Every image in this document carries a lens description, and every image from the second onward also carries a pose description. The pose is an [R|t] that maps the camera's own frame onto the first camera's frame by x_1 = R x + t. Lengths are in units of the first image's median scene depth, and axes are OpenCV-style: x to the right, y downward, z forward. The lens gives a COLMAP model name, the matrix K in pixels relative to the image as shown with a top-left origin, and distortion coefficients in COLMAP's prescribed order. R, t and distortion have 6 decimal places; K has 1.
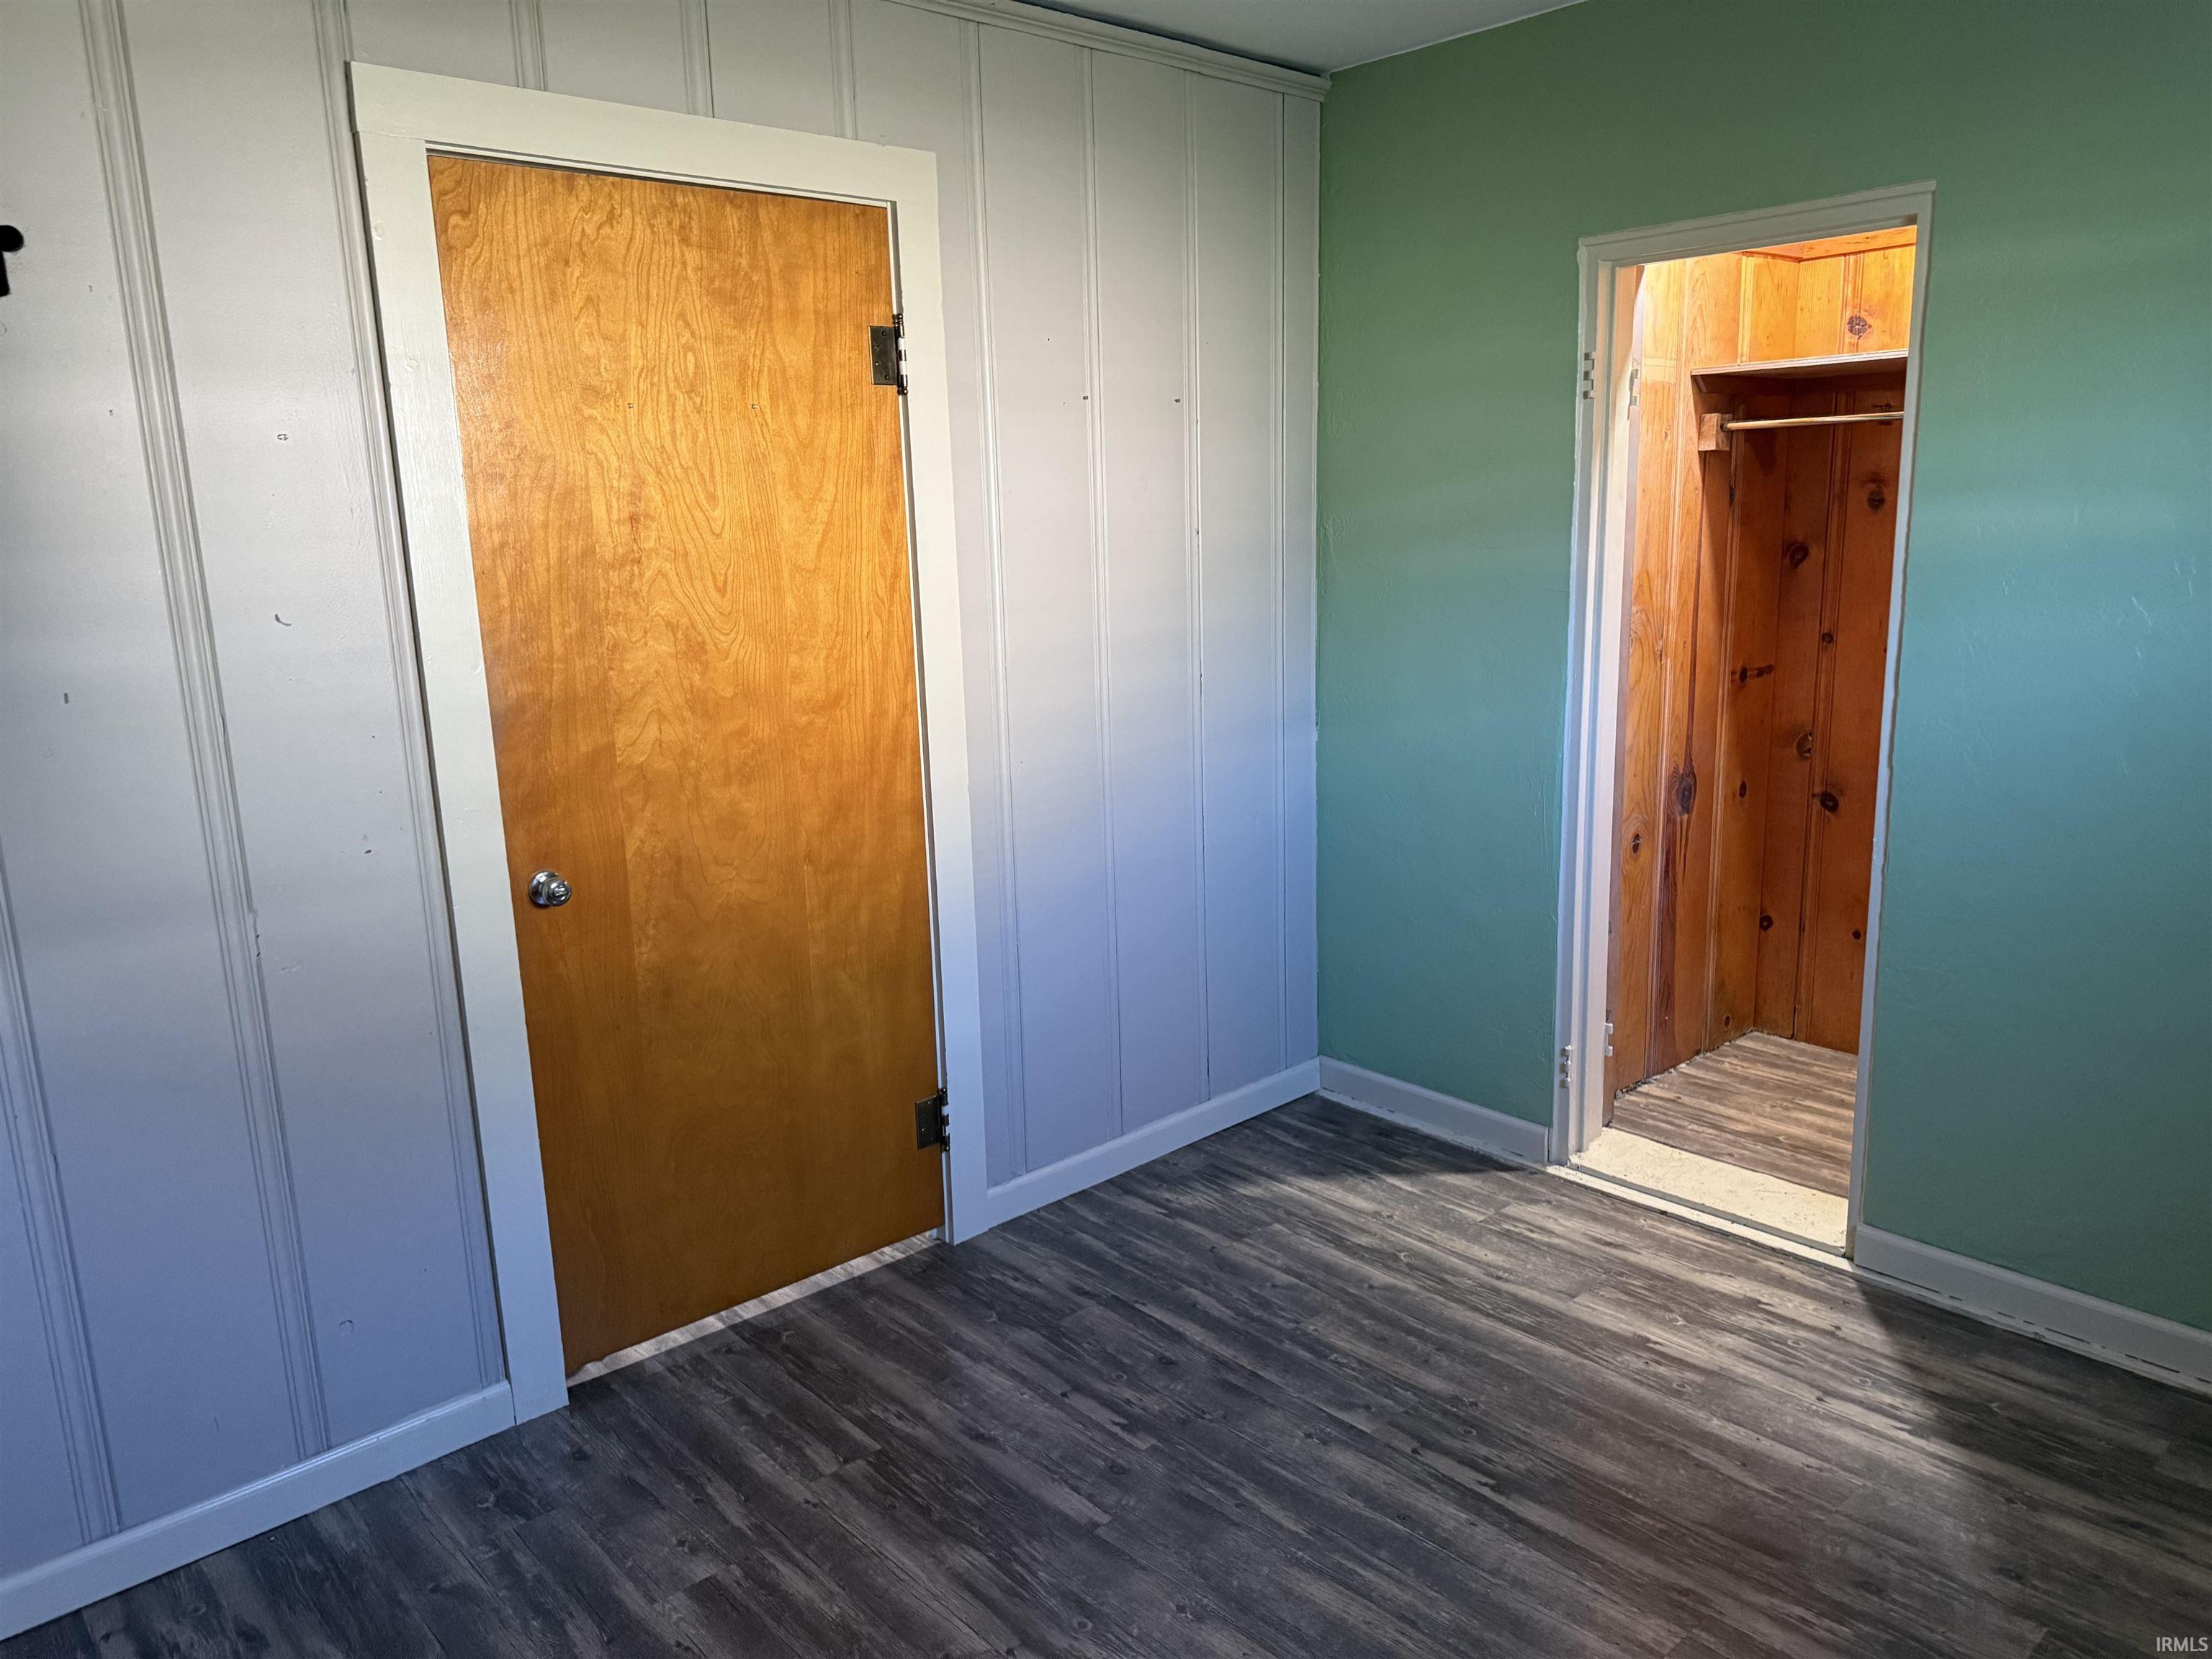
lens RADIAL K [[1550.9, 0, 1119.0], [0, 1550.9, 835.1], [0, 0, 1]] dist [0.069513, -0.090573]
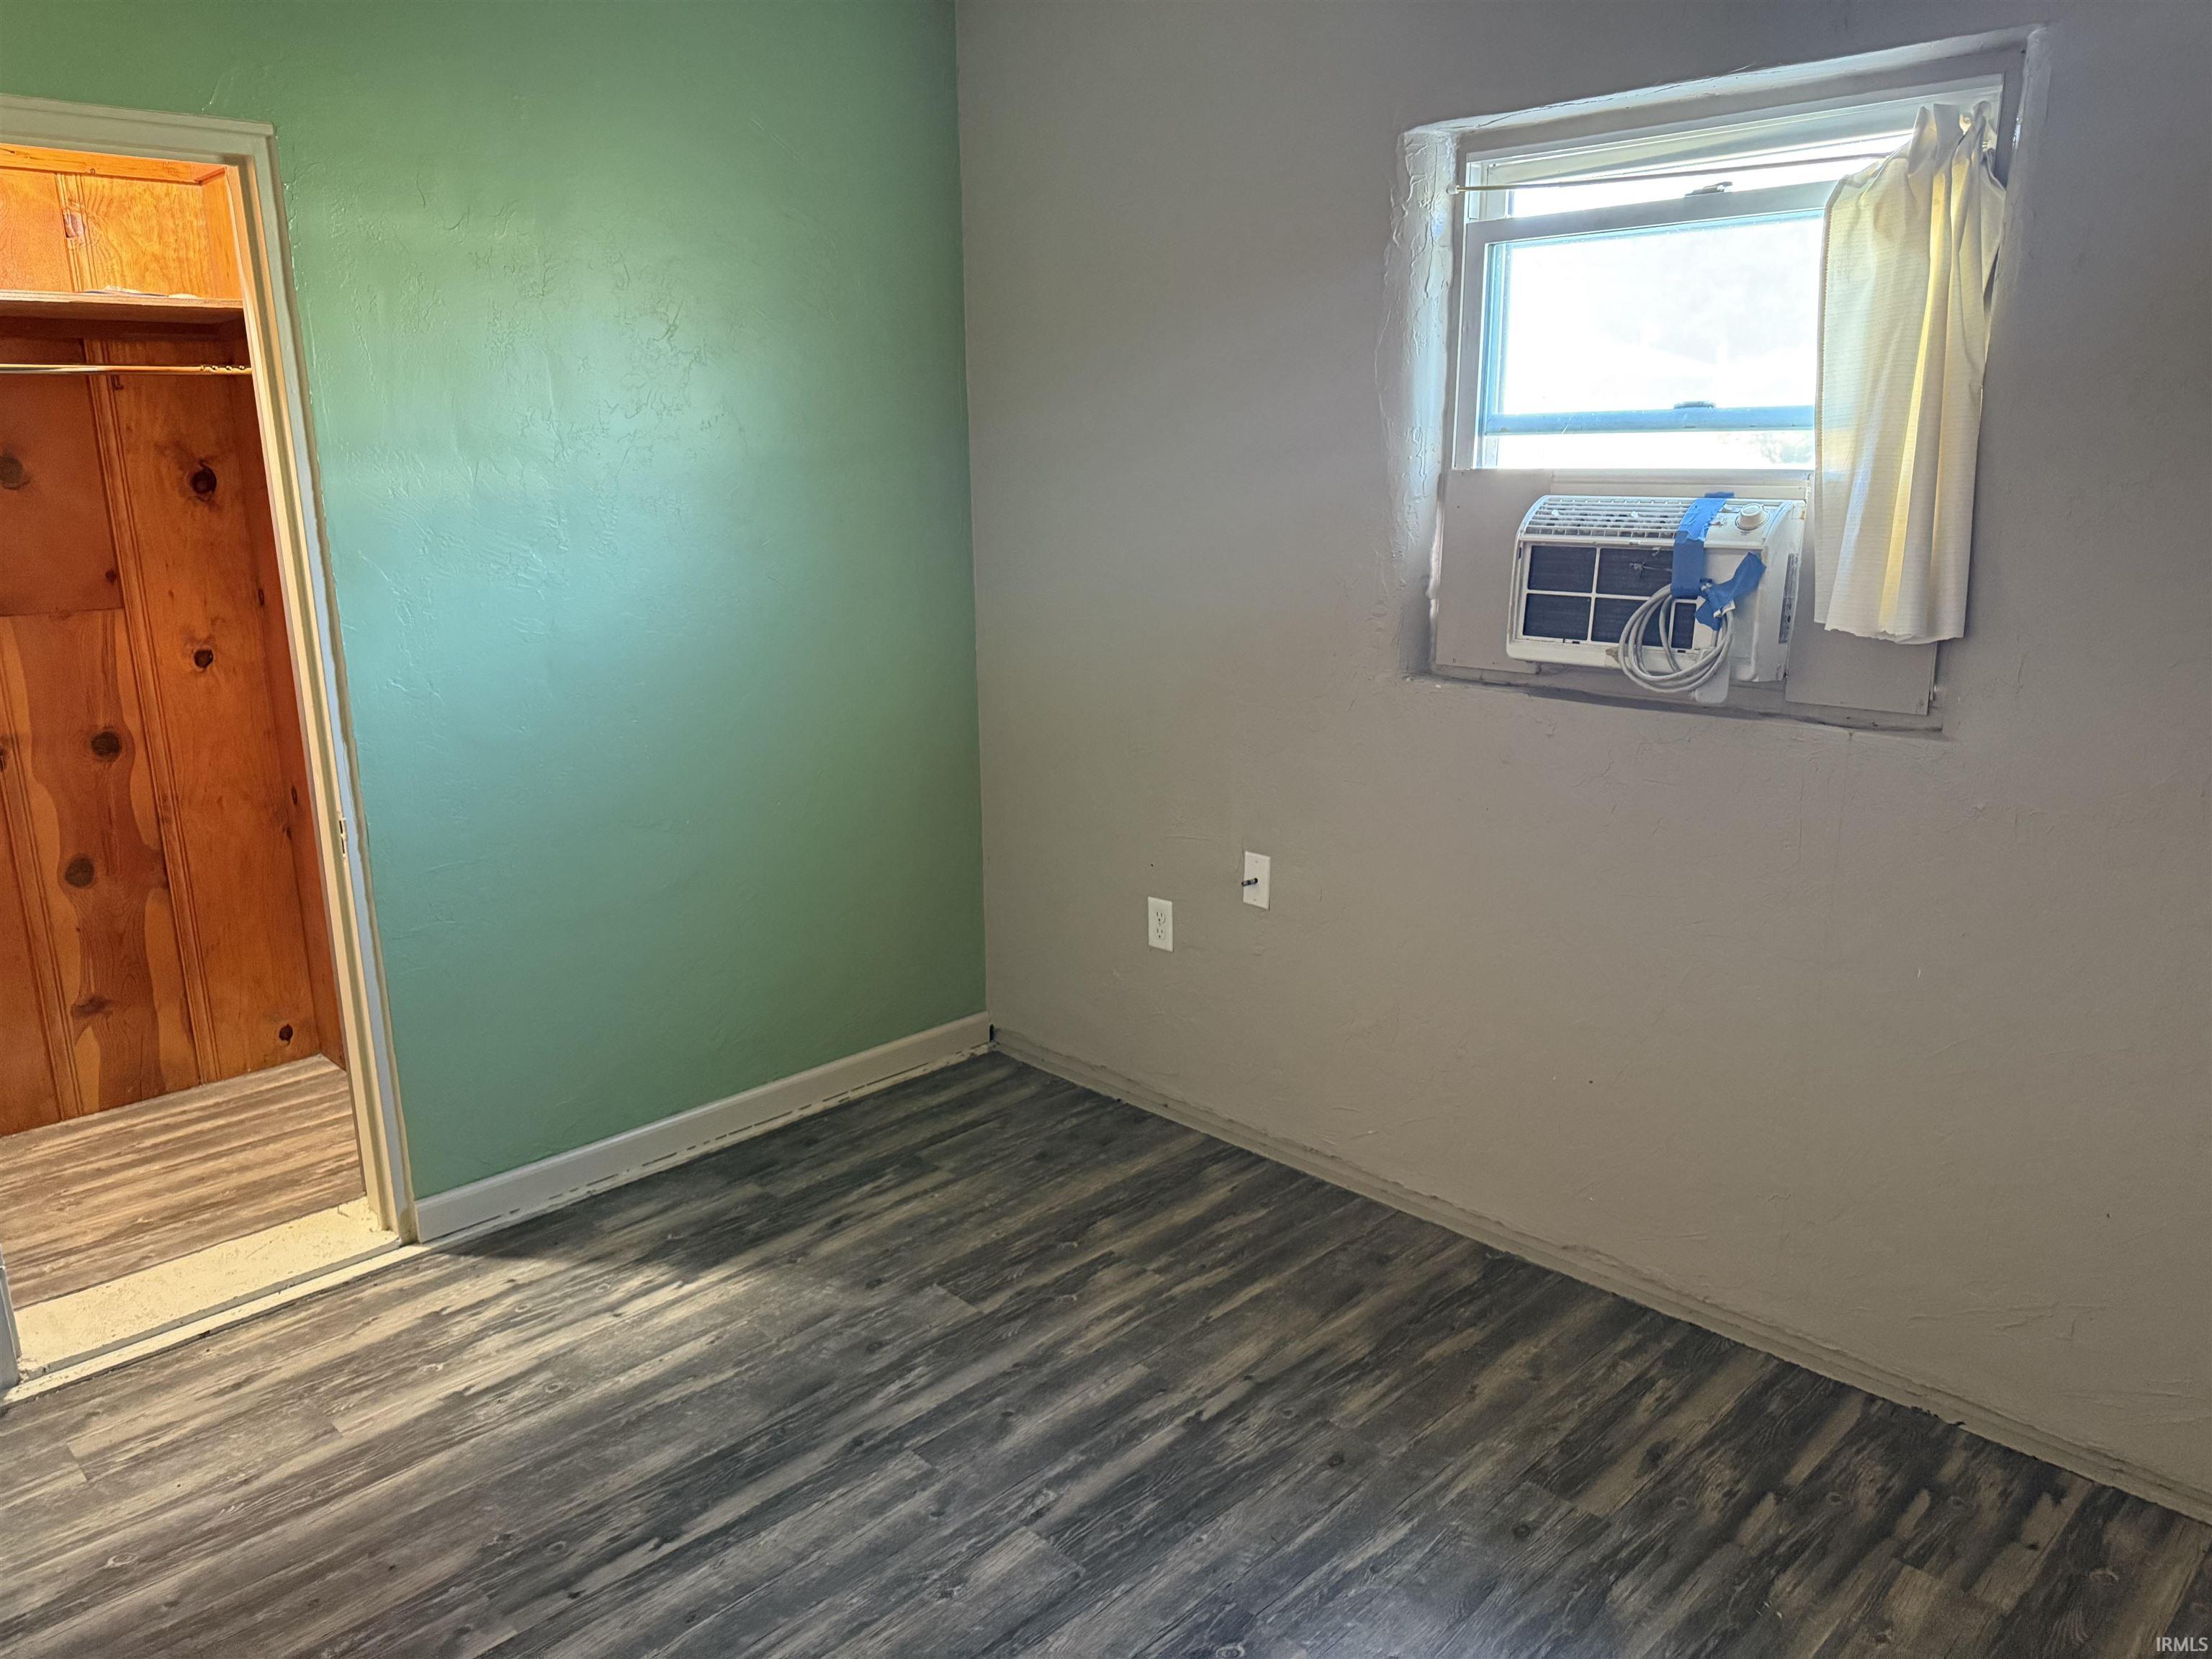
lens RADIAL K [[1550.9, 0, 1109.4], [0, 1550.9, 832.7], [0, 0, 1]] dist [0.069513, -0.090573]
pose [[-0.024489, -0.224860, 0.974083, -0.482460], [0.223912, 0.948387, 0.224557, -0.103671], [-0.974302, 0.223608, 0.027123, 0.541755]]
